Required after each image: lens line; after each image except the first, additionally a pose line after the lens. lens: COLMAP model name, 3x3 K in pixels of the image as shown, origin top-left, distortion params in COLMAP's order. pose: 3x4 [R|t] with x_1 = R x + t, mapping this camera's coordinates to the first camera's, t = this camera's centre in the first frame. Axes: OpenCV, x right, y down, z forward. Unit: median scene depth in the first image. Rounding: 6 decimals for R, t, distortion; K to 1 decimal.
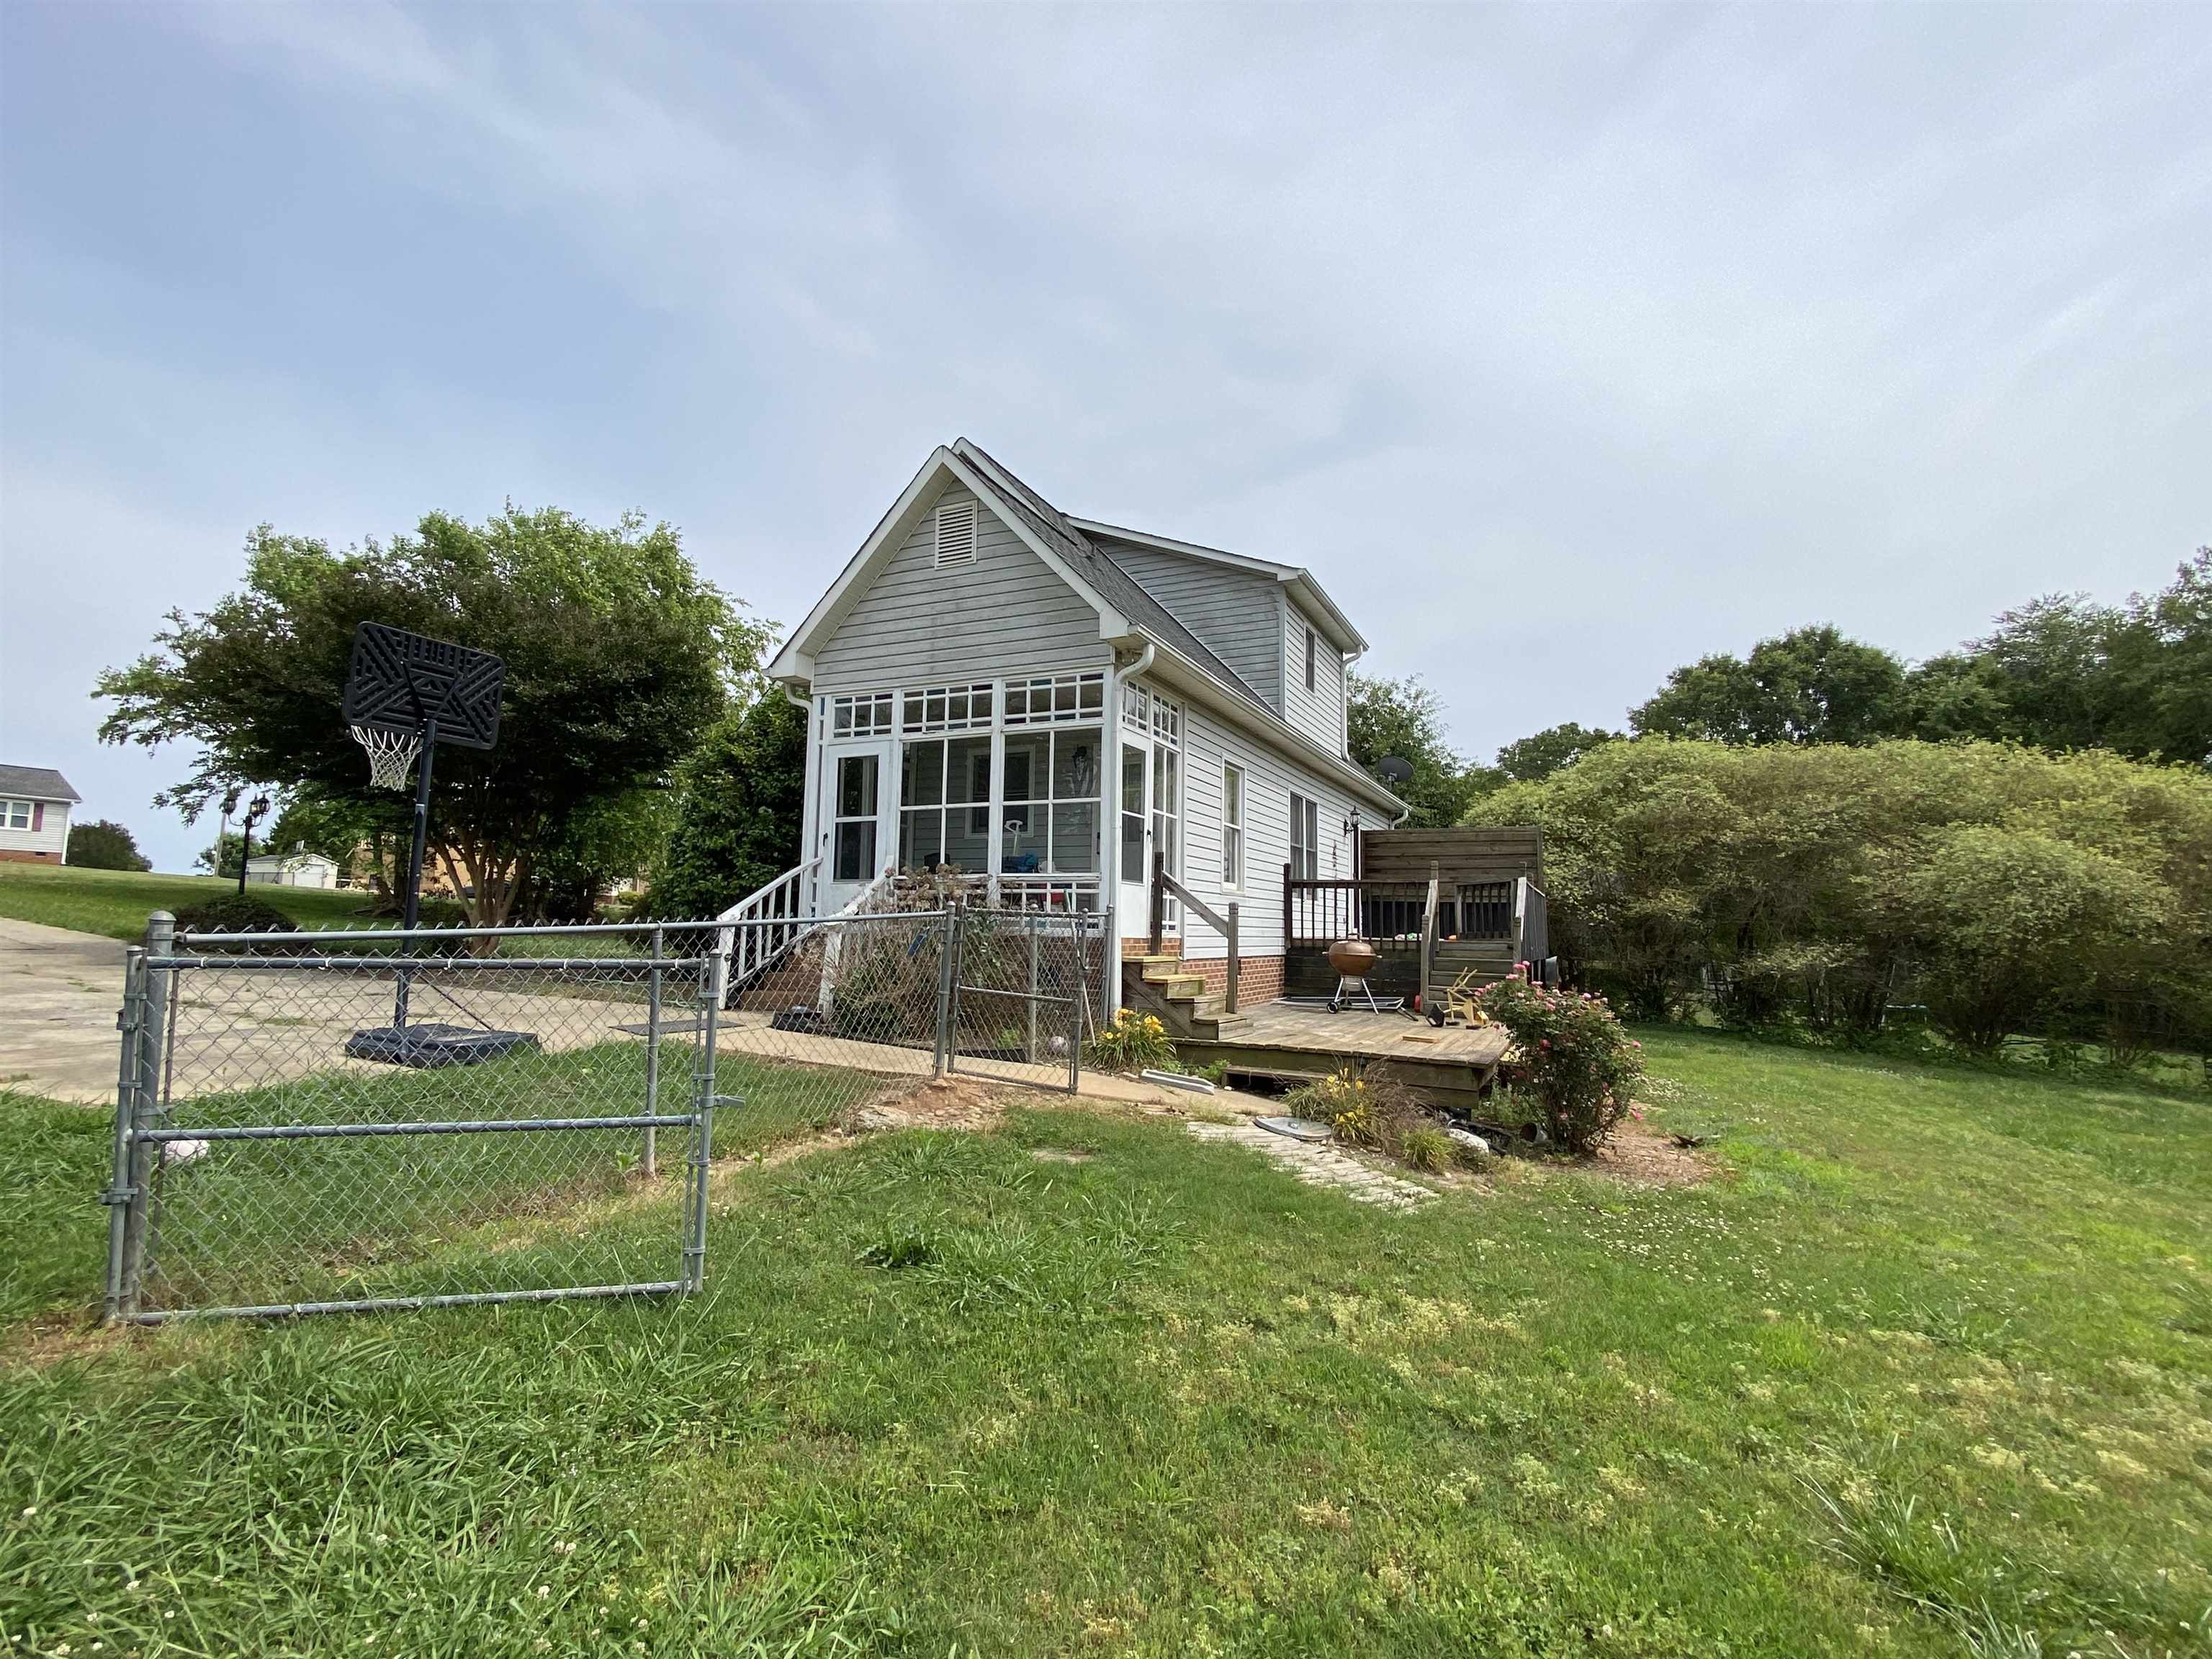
lens RADIAL K [[1049.8, 0, 1087.9], [0, 1049.8, 823.4], [0, 0, 1]] dist [0.084189, -0.071566]
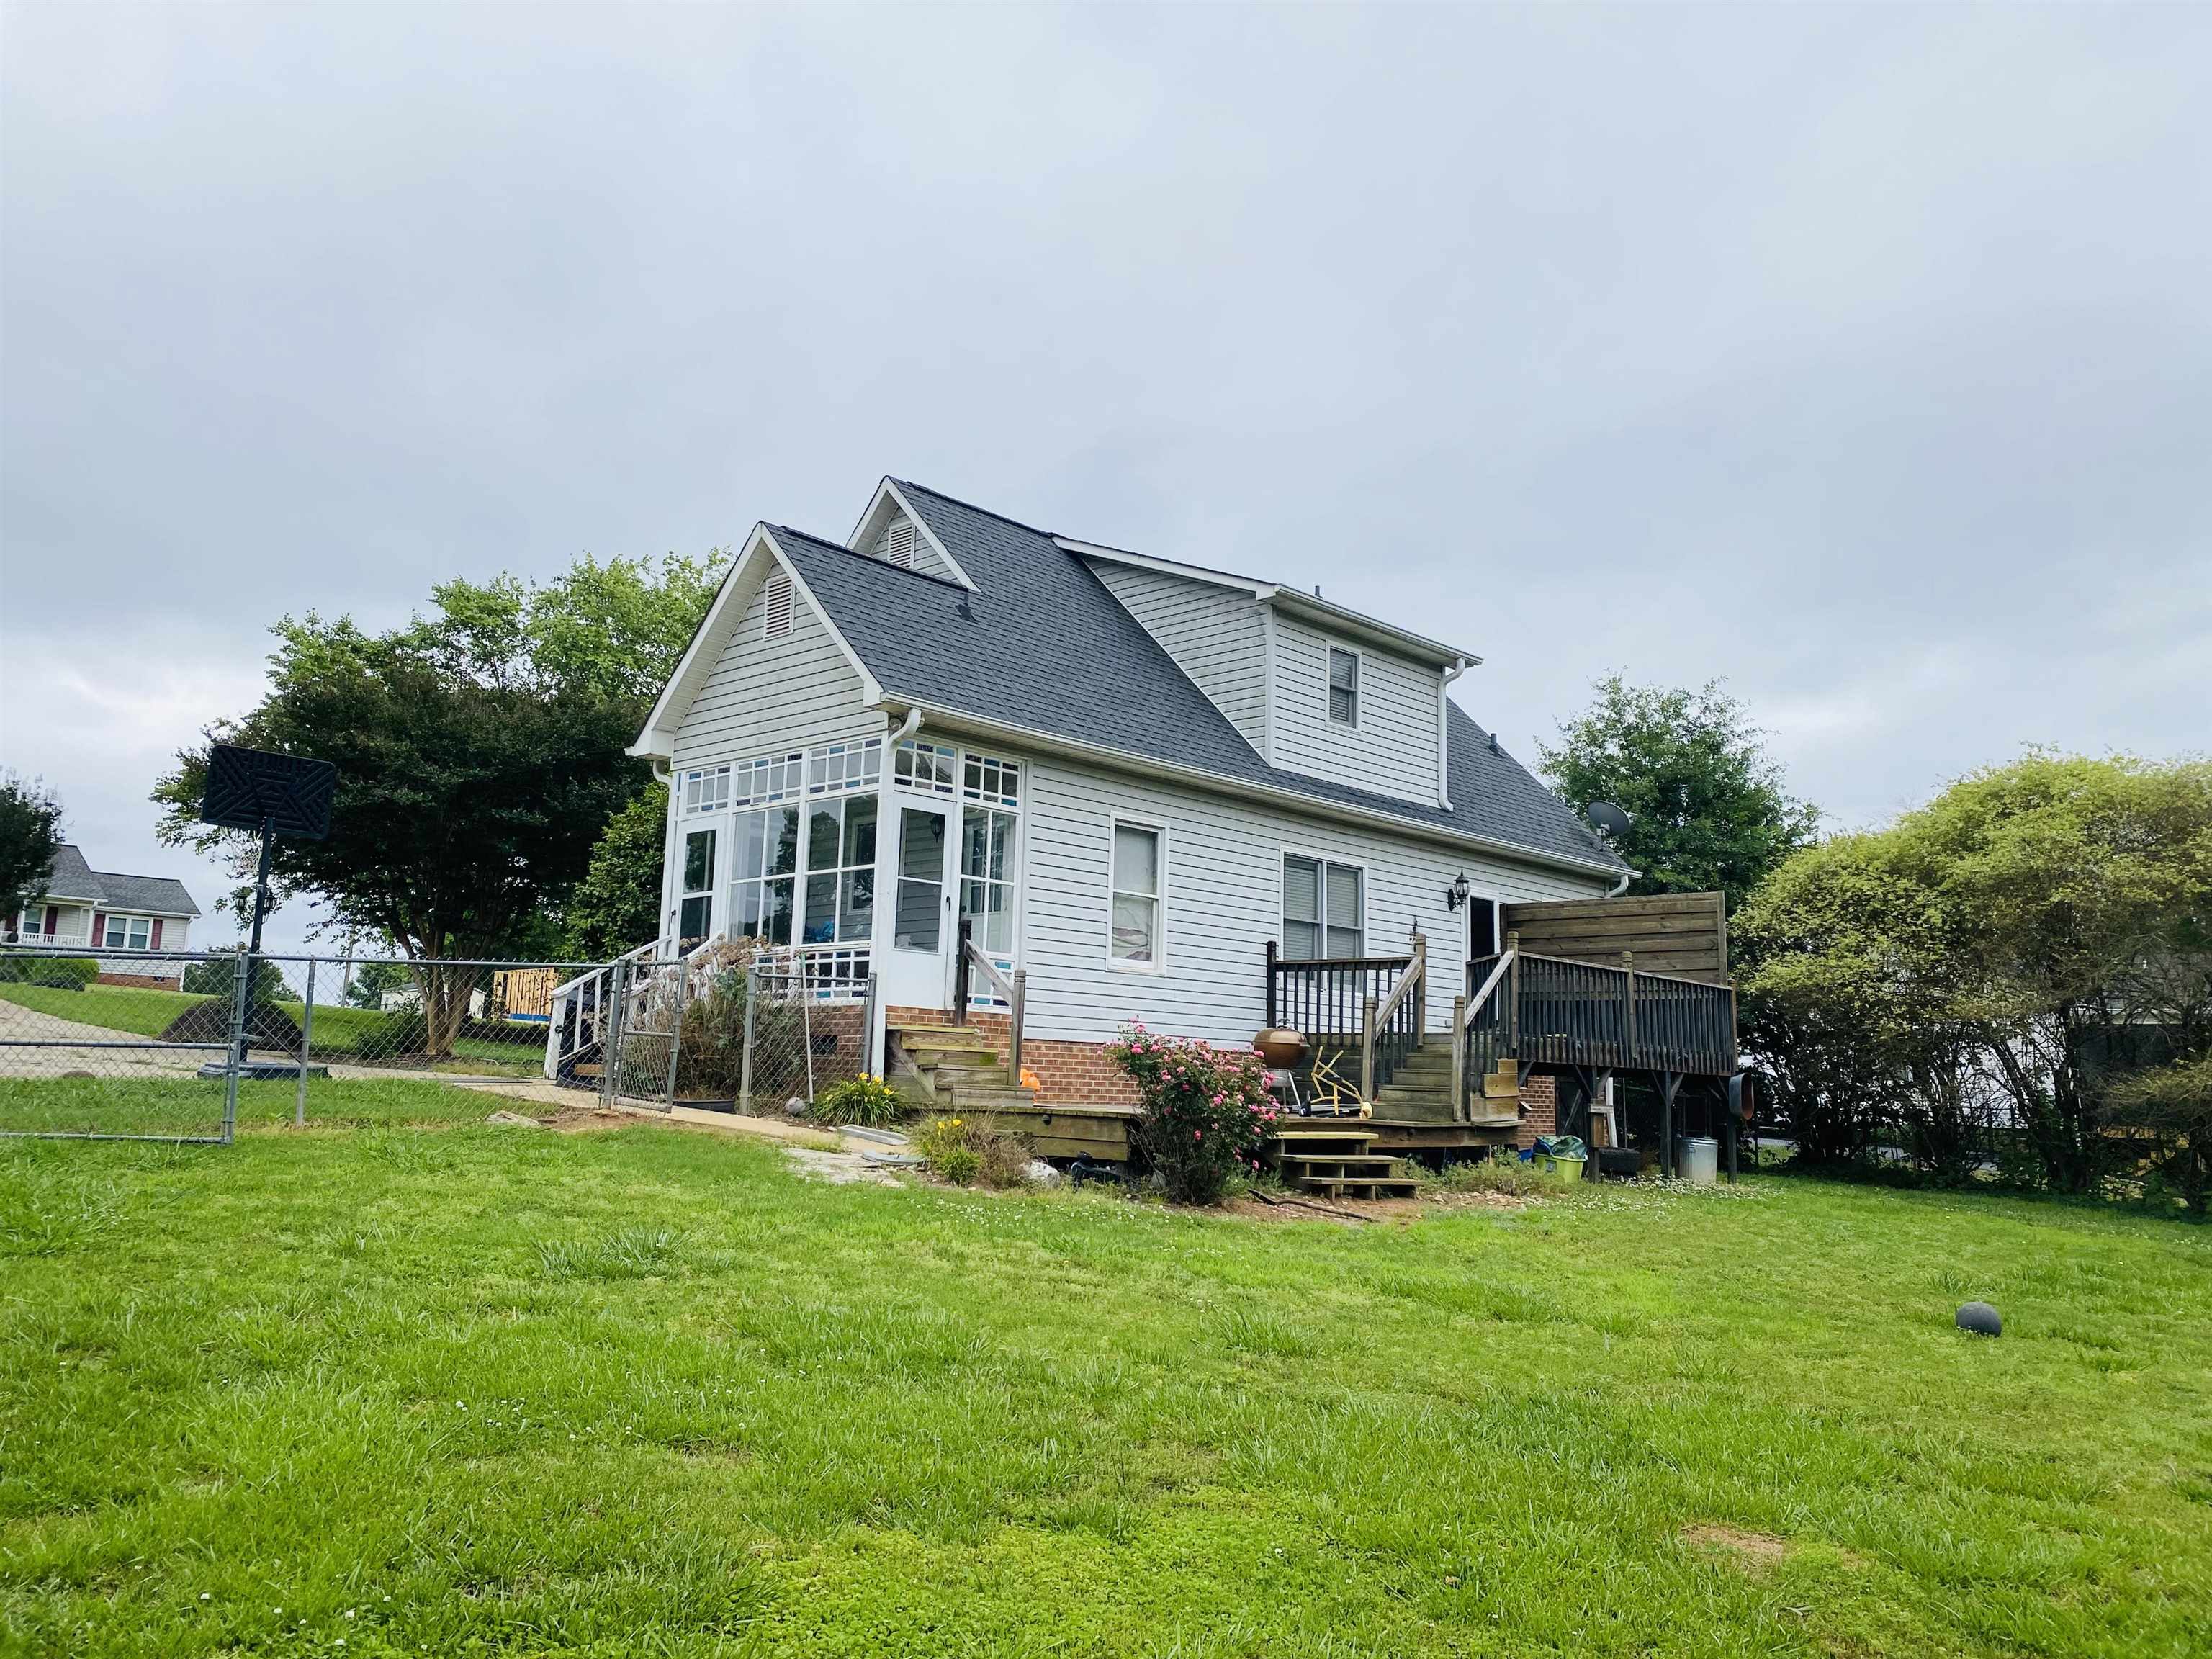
lens RADIAL K [[1691.8, 0, 1049.1], [0, 1691.8, 828.9], [0, 0, 1]] dist [0.077737, 0.000992]
pose [[0.946894, -0.038430, -0.319240, 0.588023], [0.019369, 0.997846, -0.062670, 0.039611], [0.320961, 0.053159, 0.945599, -0.396436]]
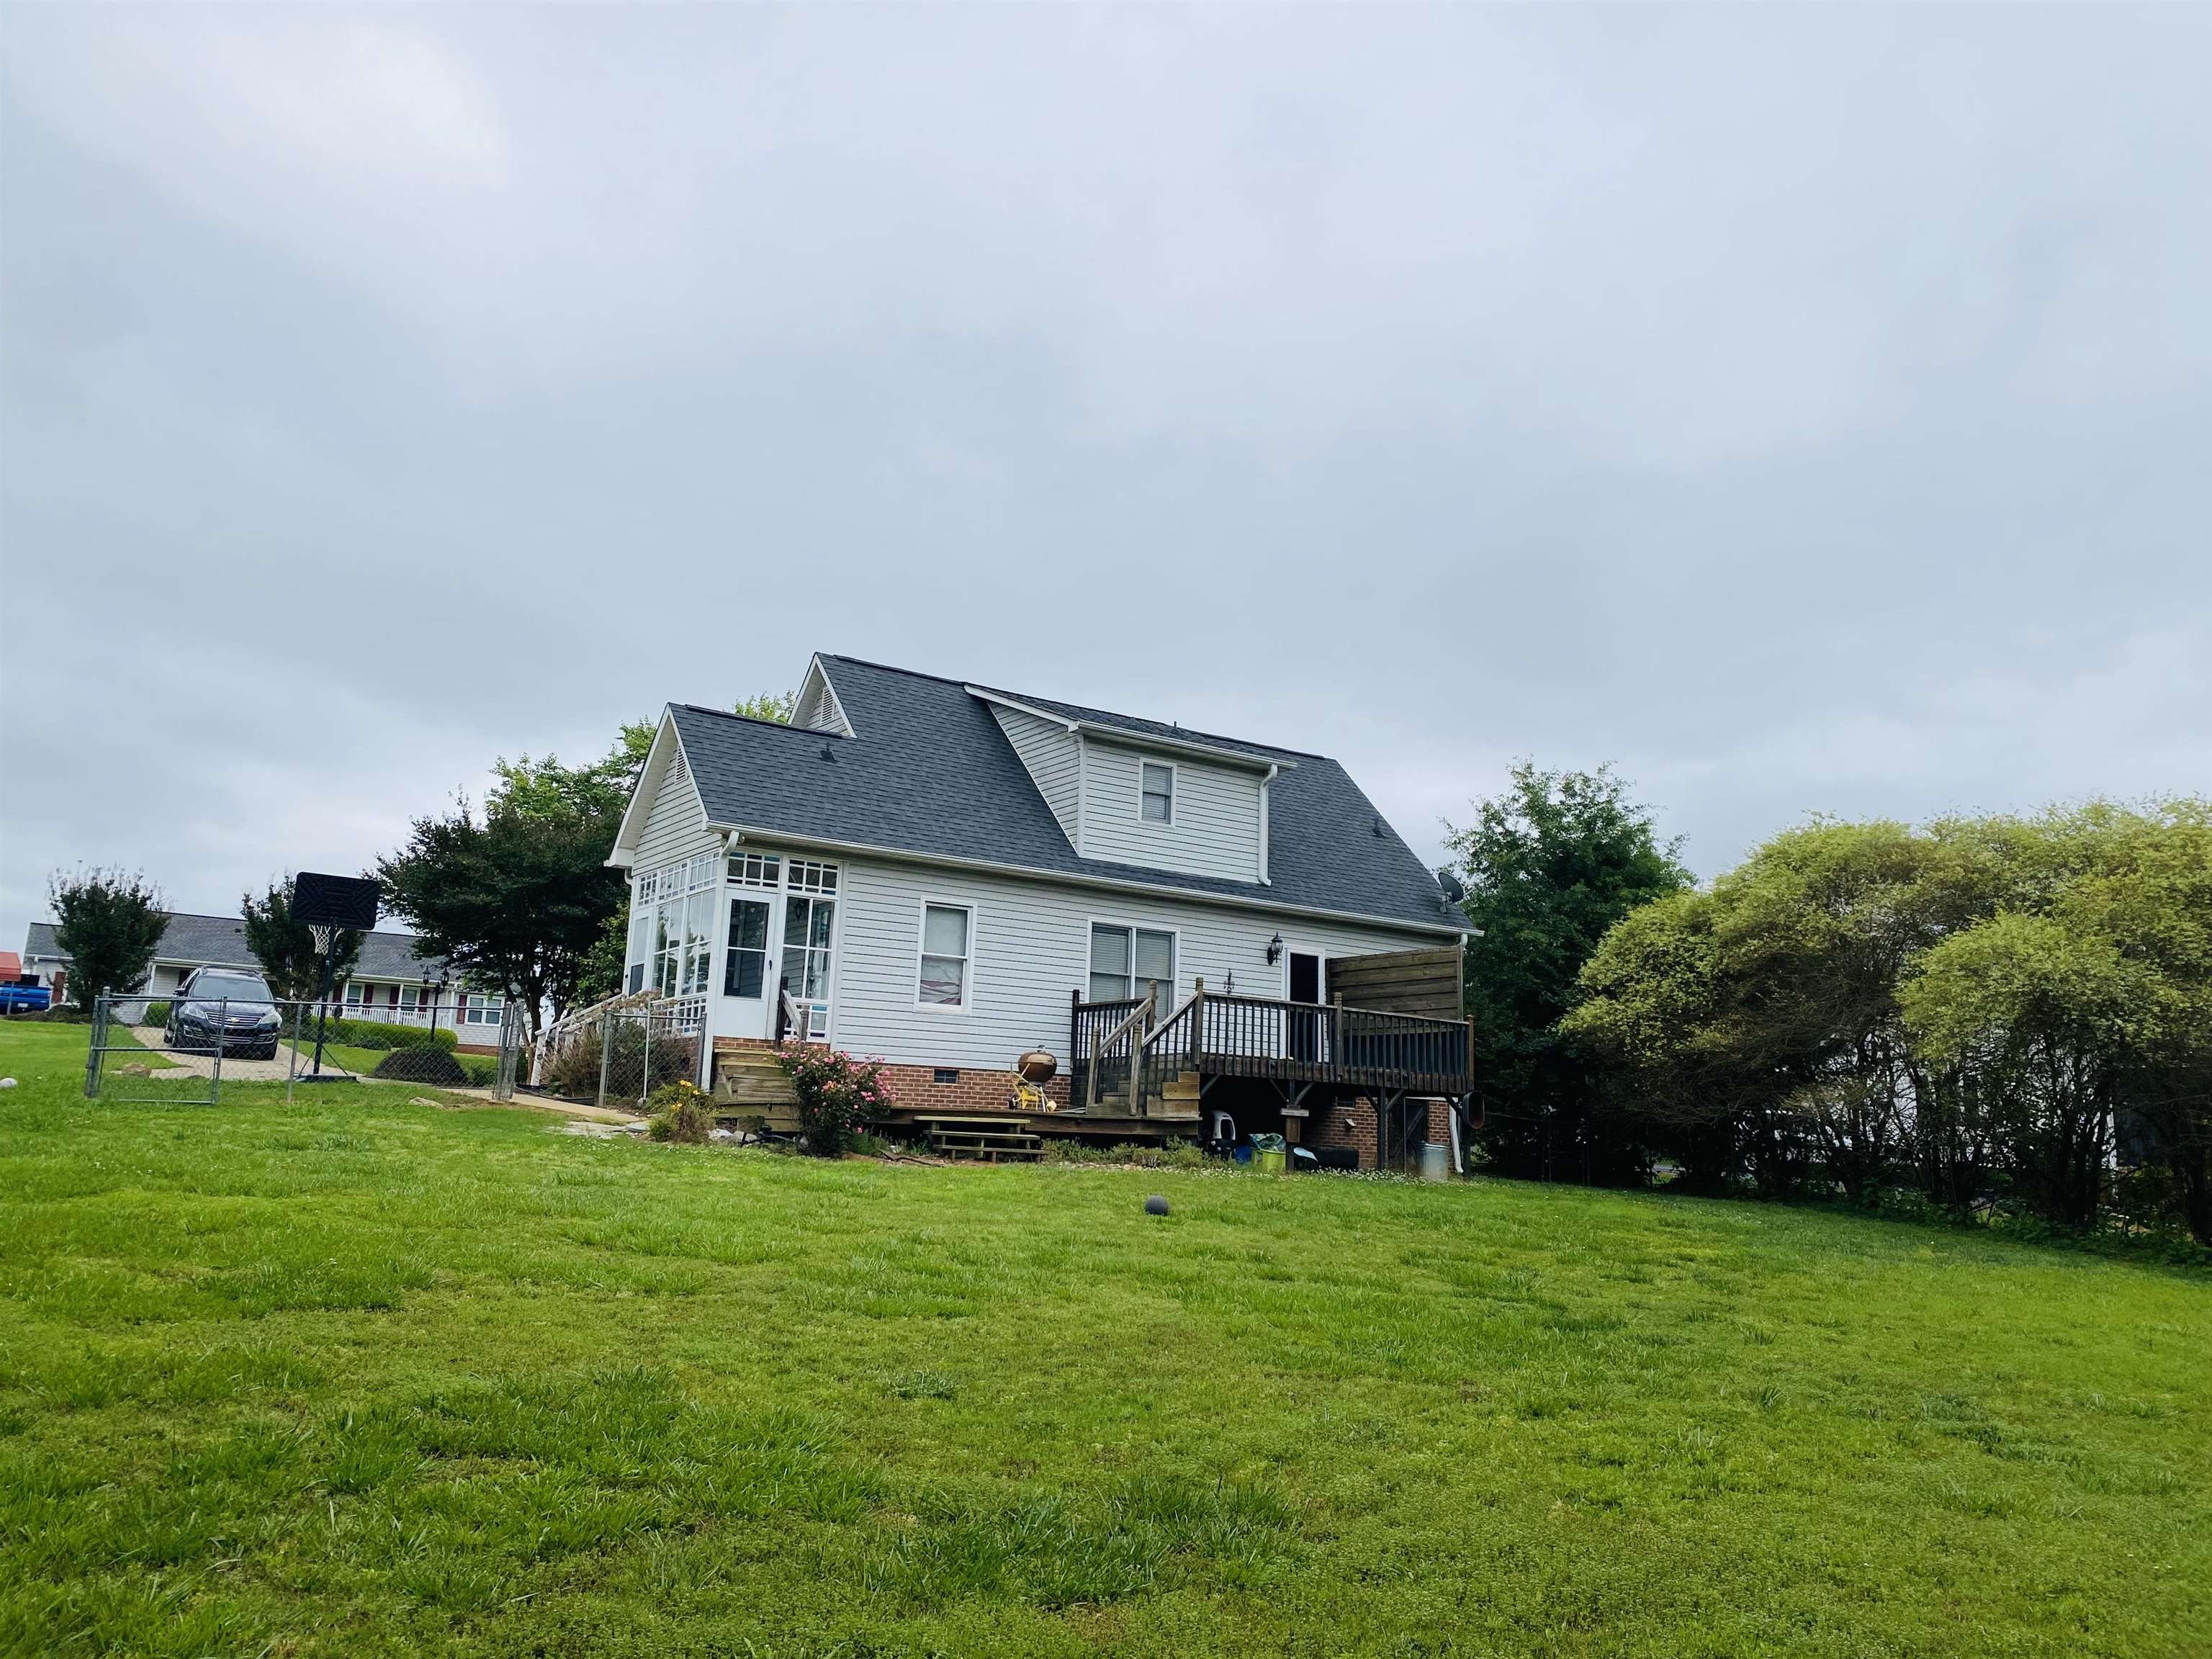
lens RADIAL K [[1706.1, 0, 1092.1], [0, 1706.1, 804.7], [0, 0, 1]] dist [0.065393, -0.090712]
pose [[0.865310, -0.092407, -0.492645, 1.416891], [0.034284, 0.991469, -0.125754, 0.092420], [0.500063, 0.091926, 0.861096, -0.674690]]
